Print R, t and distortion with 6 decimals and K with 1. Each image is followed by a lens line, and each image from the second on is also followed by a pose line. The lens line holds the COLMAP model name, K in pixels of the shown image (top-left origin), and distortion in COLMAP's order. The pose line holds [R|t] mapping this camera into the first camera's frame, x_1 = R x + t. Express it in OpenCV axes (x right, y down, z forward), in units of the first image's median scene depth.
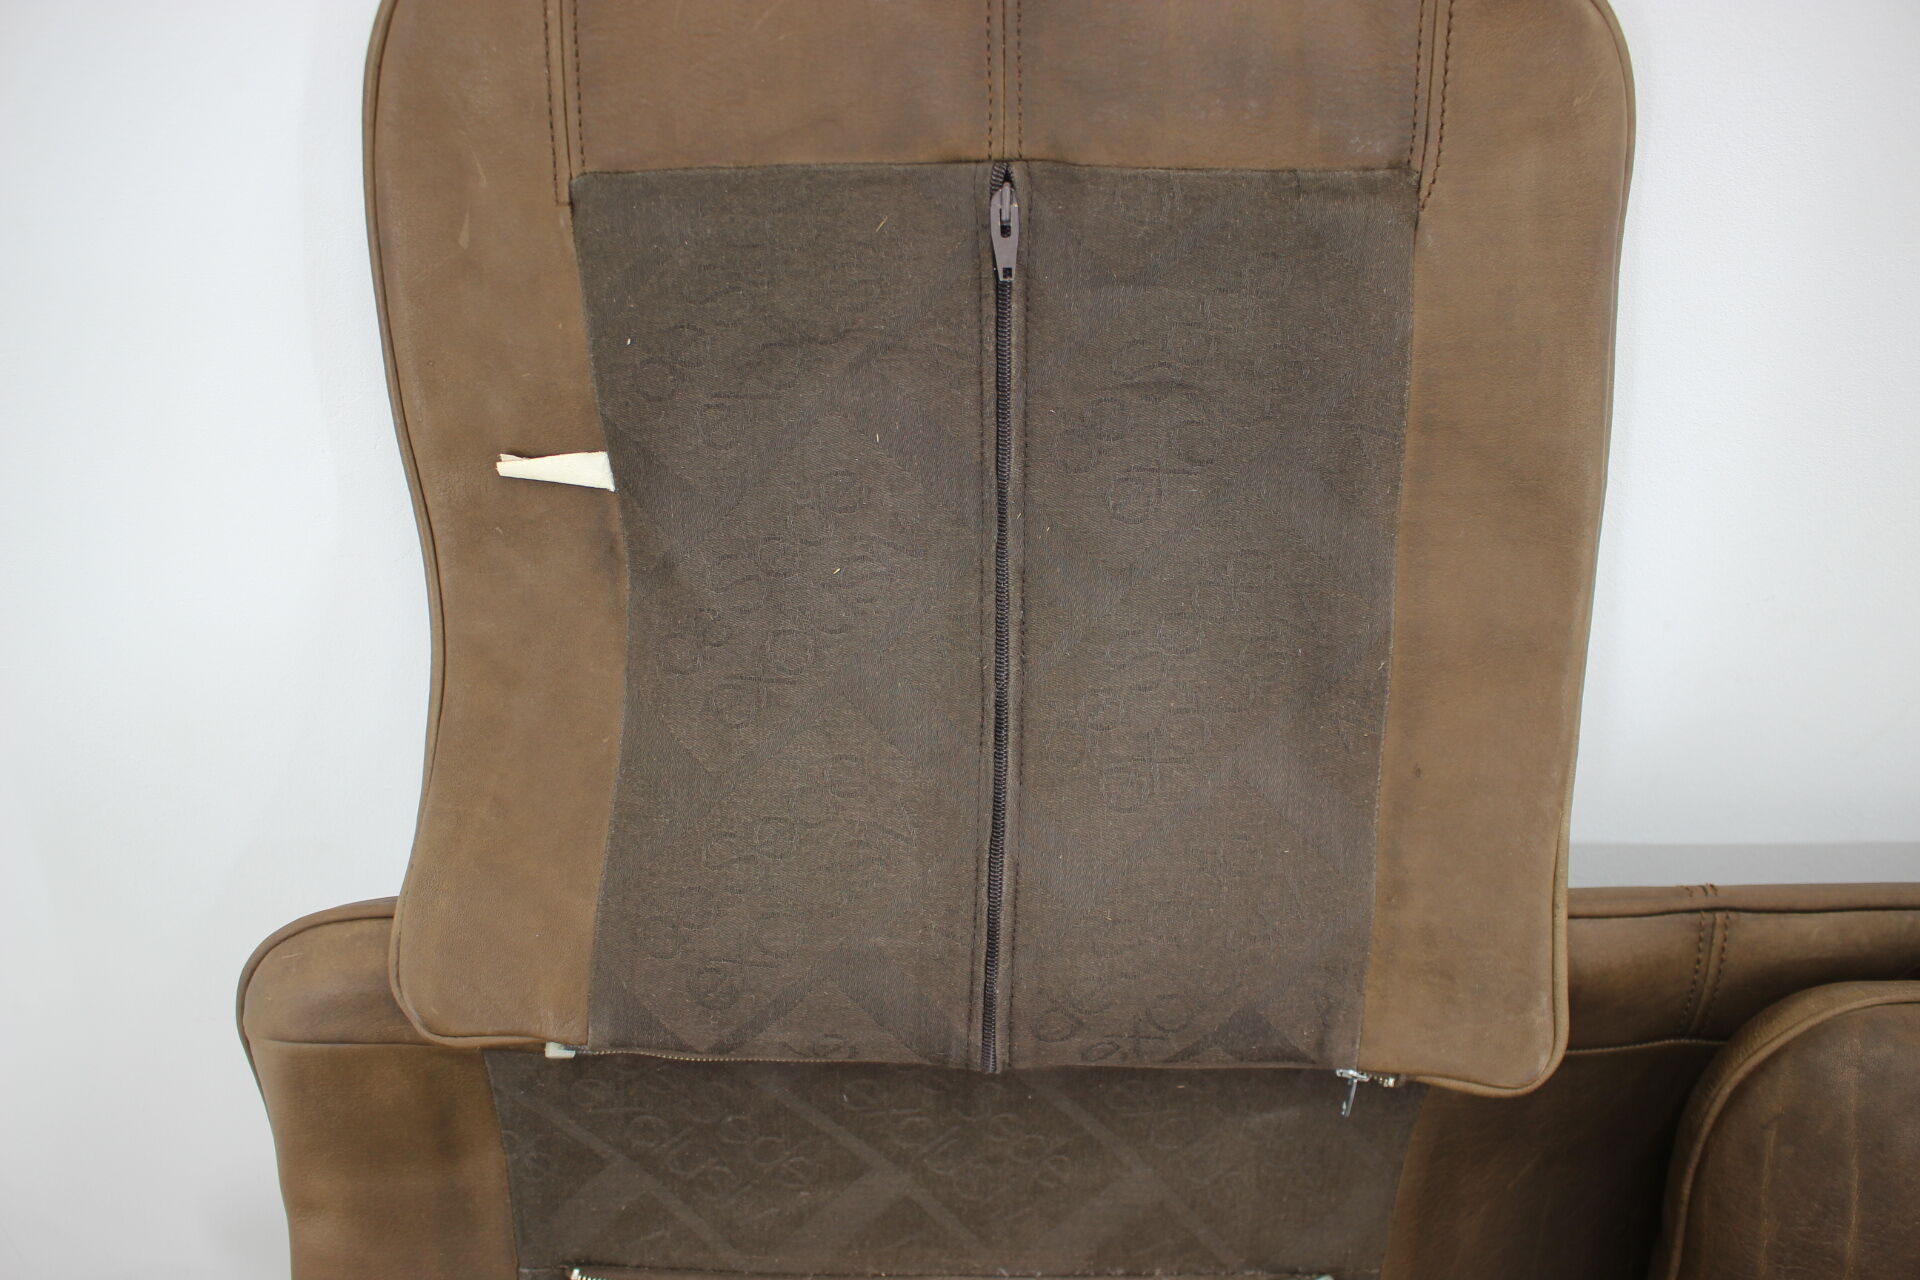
lens RADIAL K [[1573.4, 0, 960.0], [0, 1573.4, 640.0], [0, 0, 1]] dist [-0.133256, 0.071504]
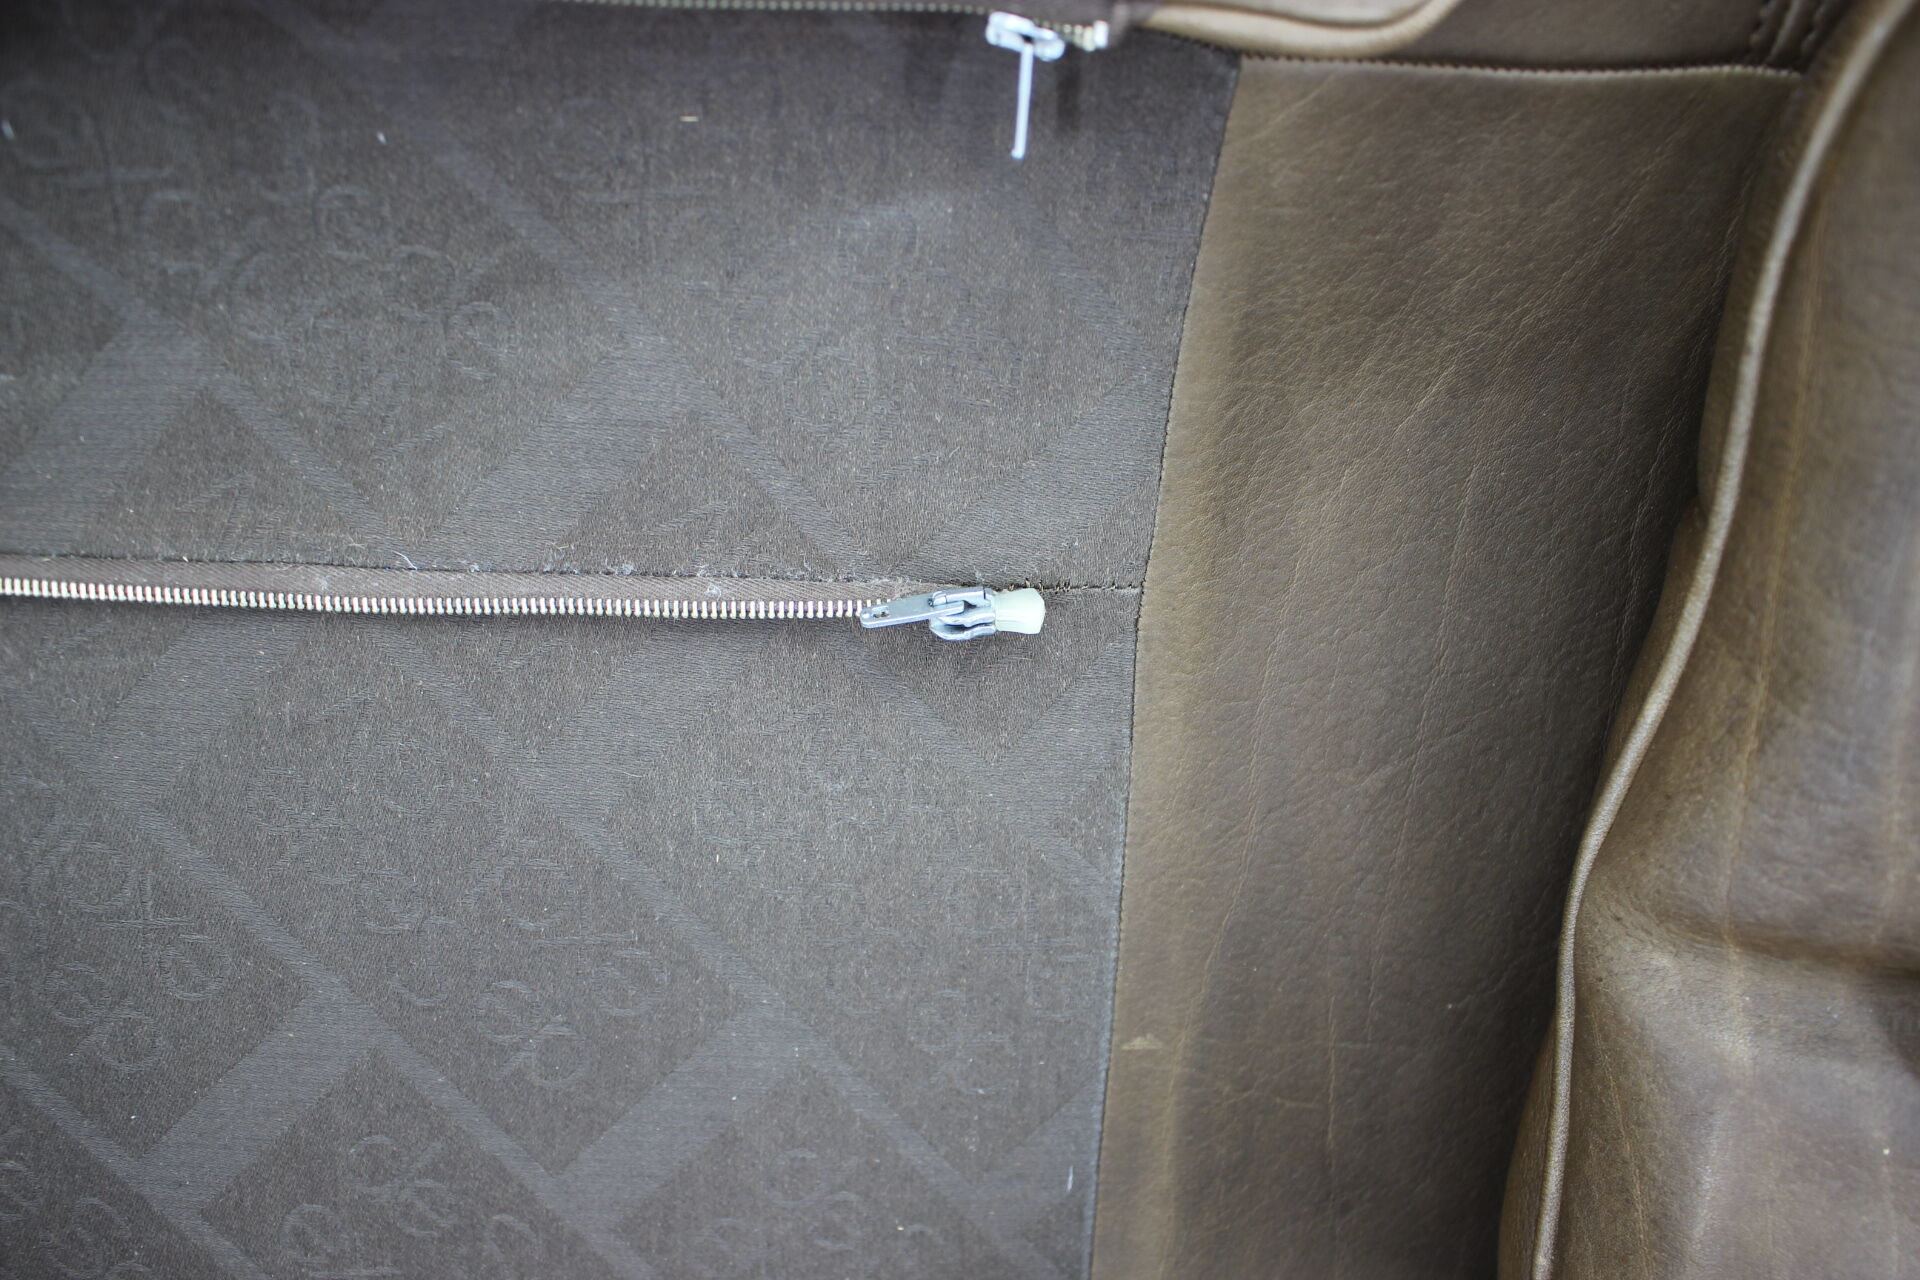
lens RADIAL K [[1573.4, 0, 960.0], [0, 1573.4, 640.0], [0, 0, 1]] dist [-0.133256, 0.071504]
pose [[0.999681, 0.022640, -0.011235, 0.231623], [-0.020699, 0.988456, 0.150091, 0.368119], [0.014503, -0.149810, 0.988608, 0.497630]]
